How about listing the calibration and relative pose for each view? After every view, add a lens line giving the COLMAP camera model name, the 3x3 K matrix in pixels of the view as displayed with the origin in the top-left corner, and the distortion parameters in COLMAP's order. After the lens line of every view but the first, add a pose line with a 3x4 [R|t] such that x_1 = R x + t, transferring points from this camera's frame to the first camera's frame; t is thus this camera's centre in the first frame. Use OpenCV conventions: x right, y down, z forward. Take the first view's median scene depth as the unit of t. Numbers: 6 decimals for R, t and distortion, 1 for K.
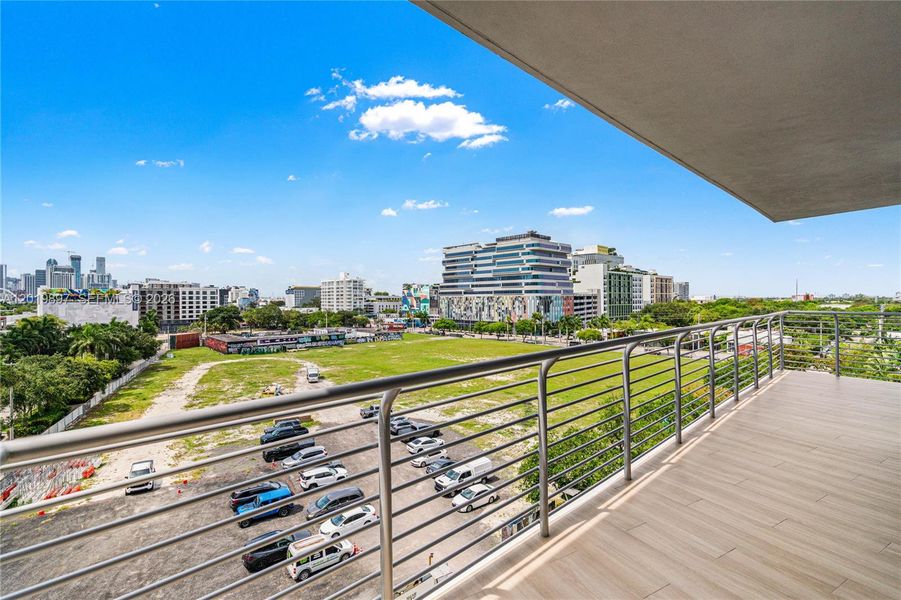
lens RADIAL K [[425.5, 0, 446.1], [0, 425.5, 287.6], [0, 0, 1]] dist [0.010647, 0.000151]
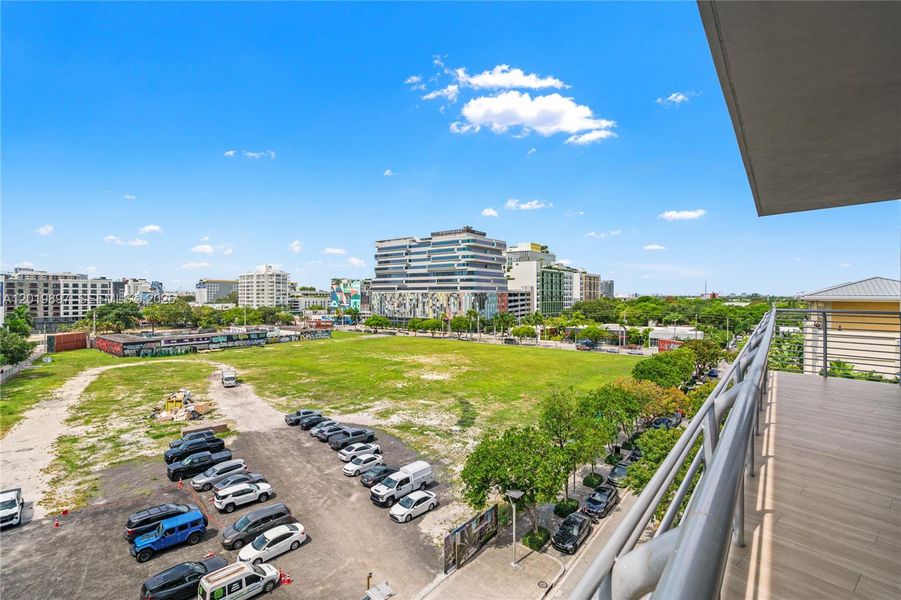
lens RADIAL K [[425.5, 0, 445.0], [0, 425.5, 291.6], [0, 0, 1]] dist [0.010647, 0.000151]
pose [[0.985833, 0.008369, 0.167520, -0.014071], [-0.011480, 0.999779, 0.017607, 0.000739], [-0.167336, -0.019281, 0.985711, 0.034854]]
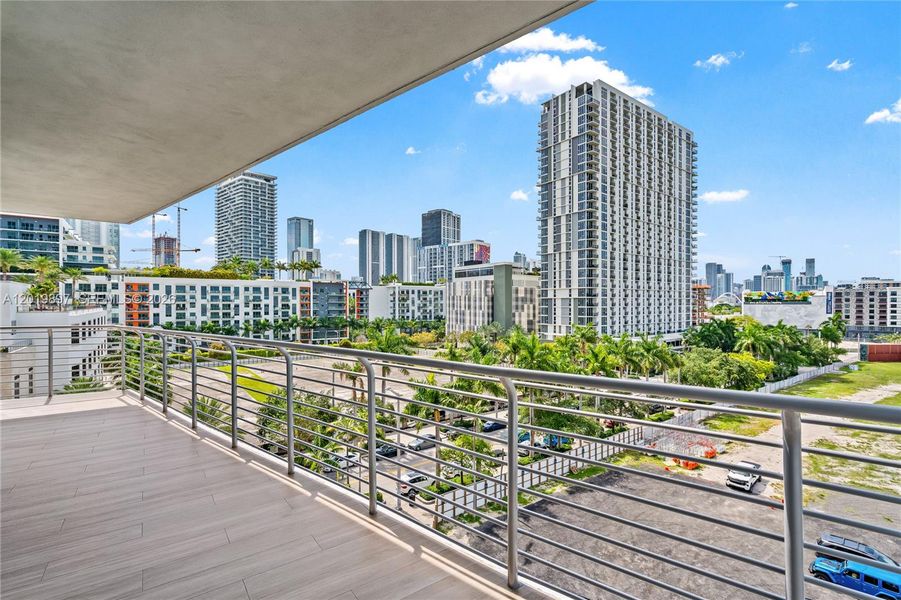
lens RADIAL K [[425.5, 0, 459.5], [0, 425.5, 306.1], [0, 0, 1]] dist [0.010647, 0.000151]
pose [[0.087796, 0.012515, -0.996060, 0.135570], [0.028177, 0.999490, 0.015041, 0.000178], [0.995740, -0.029386, 0.087399, 0.121237]]
